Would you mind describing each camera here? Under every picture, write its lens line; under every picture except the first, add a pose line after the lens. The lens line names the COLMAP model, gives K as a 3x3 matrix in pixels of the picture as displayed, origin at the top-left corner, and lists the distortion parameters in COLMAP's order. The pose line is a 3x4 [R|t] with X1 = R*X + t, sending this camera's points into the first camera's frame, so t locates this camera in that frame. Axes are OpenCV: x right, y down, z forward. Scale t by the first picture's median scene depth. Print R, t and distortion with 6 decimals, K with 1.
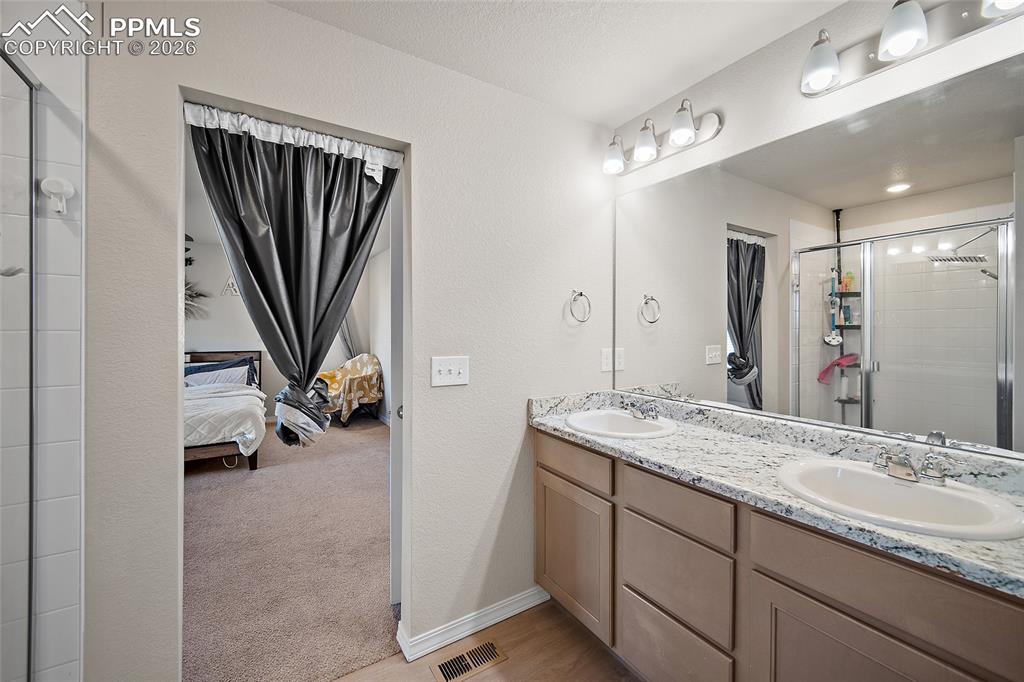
lens RADIAL K [[406.9, 0, 519.0], [0, 406.9, 335.6], [0, 0, 1]] dist [-0.002123, -0.000282]
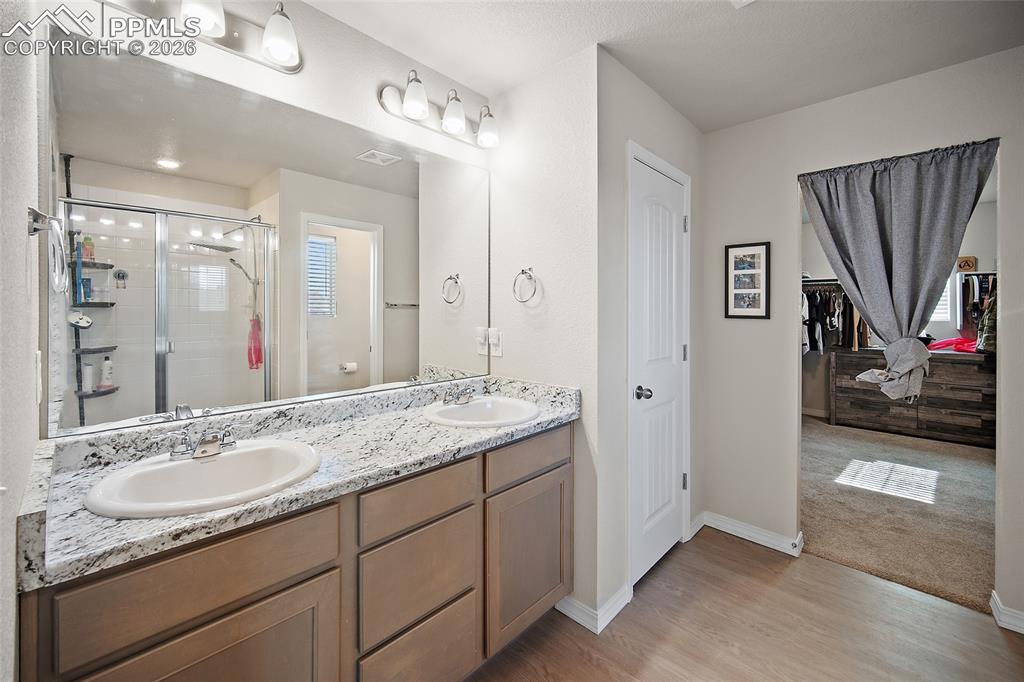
lens RADIAL K [[411.9, 0, 526.0], [0, 411.9, 311.1], [0, 0, 1]] dist [-0.000267, -0.000249]
pose [[-0.237598, -0.004927, 0.971351, -0.561065], [0.010803, 0.999912, 0.007715, -0.014287], [-0.971303, 0.012326, -0.237524, 0.953324]]
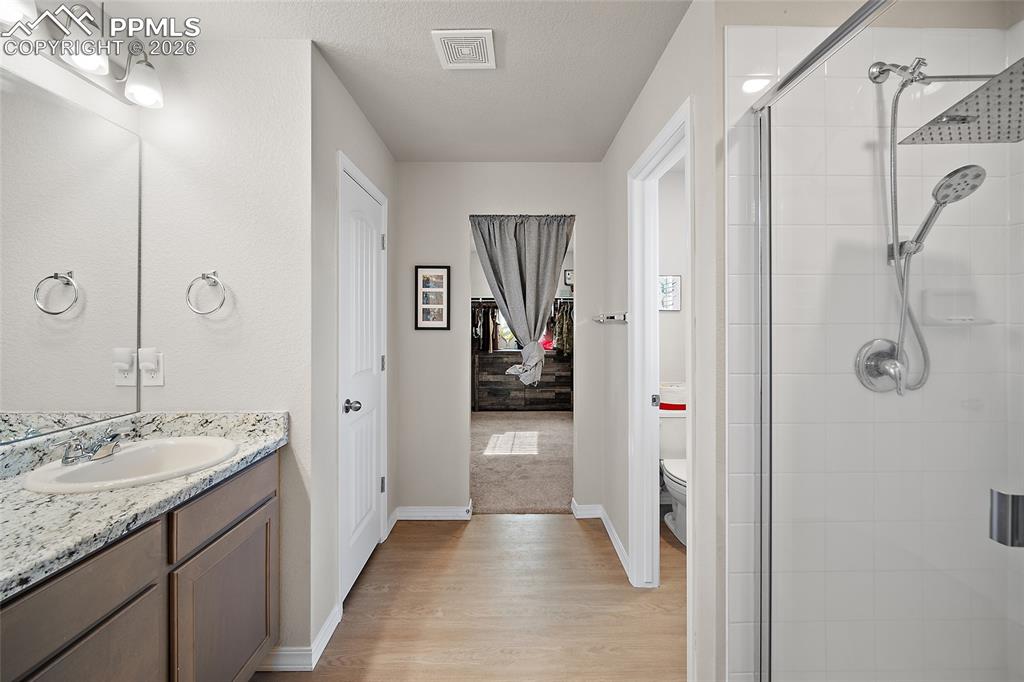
lens RADIAL K [[406.9, 0, 511.6], [0, 406.9, 321.1], [0, 0, 1]] dist [-0.001370, -0.000038]
pose [[-0.839637, 0.001115, 0.543147, -0.505706], [0.007875, 0.999918, 0.010121, -0.019923], [-0.543091, 0.012775, -0.839577, 1.106290]]
